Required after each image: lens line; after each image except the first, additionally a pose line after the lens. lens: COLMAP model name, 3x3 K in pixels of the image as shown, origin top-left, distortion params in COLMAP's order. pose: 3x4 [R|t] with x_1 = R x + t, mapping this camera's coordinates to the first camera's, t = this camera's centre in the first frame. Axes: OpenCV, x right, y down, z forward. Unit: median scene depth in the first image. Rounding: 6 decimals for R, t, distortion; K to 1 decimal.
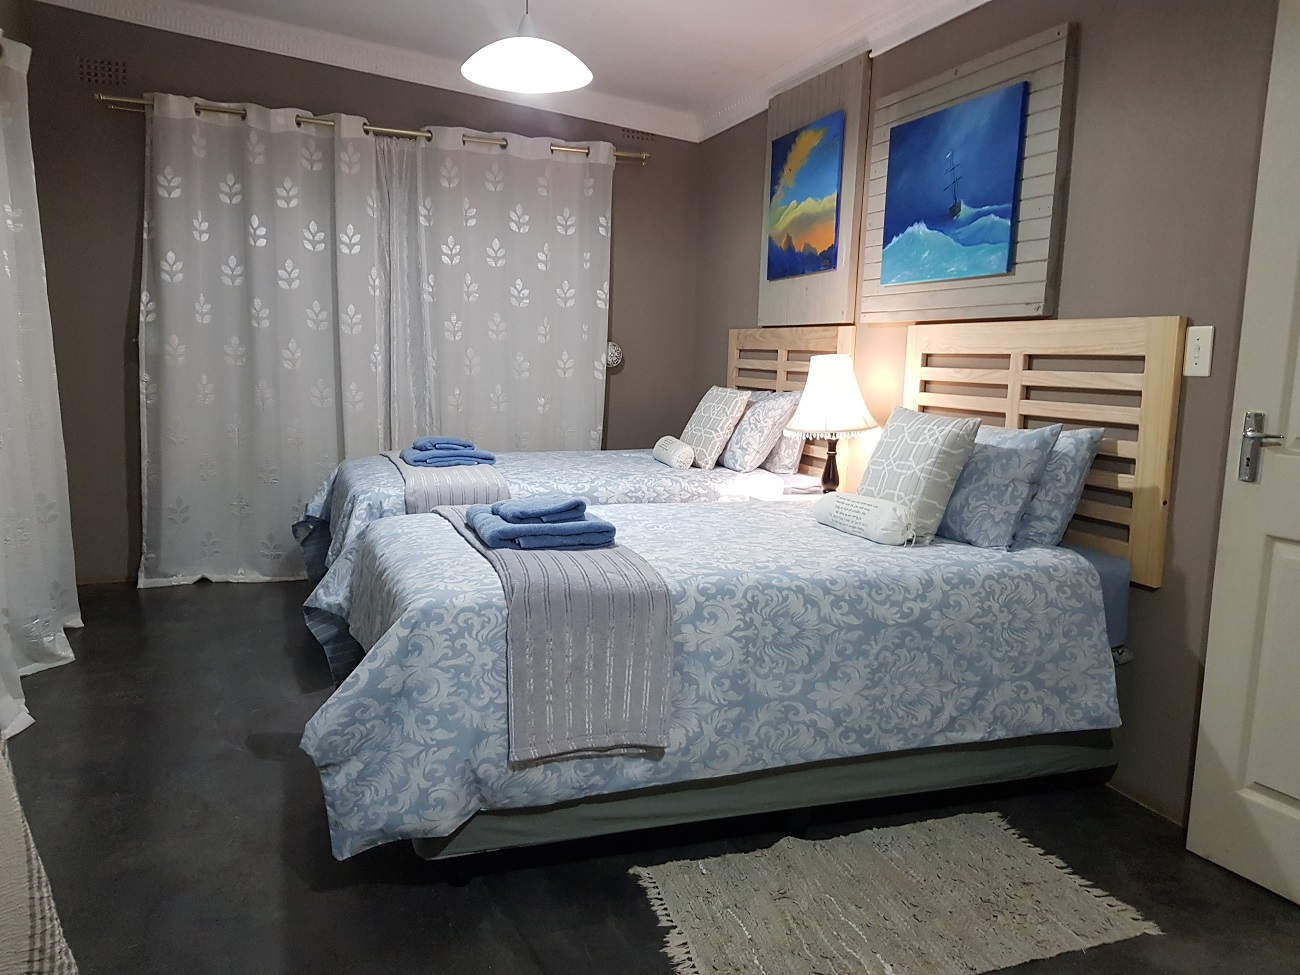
lens RADIAL K [[1008.9, 0, 666.7], [0, 1008.9, 490.6], [0, 0, 1]] dist [0.095232, -0.145310]
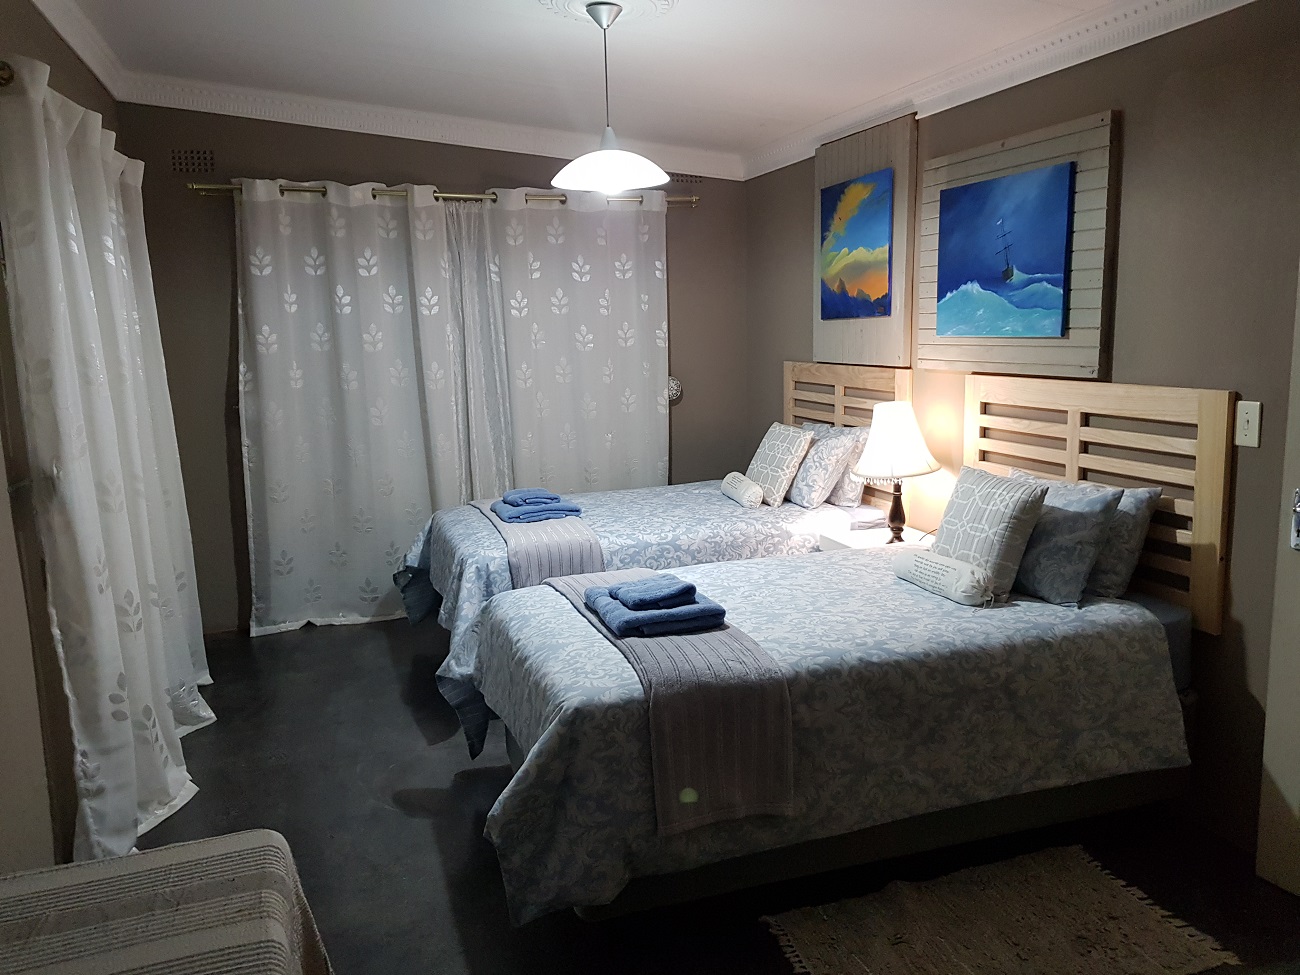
lens RADIAL K [[997.8, 0, 675.0], [0, 997.8, 489.4], [0, 0, 1]] dist [0.098507, -0.149482]
pose [[0.998443, -0.049266, -0.026178, -0.051136], [0.049769, 0.998581, 0.018938, -0.086422], [0.025208, -0.020211, 0.999478, -0.076765]]
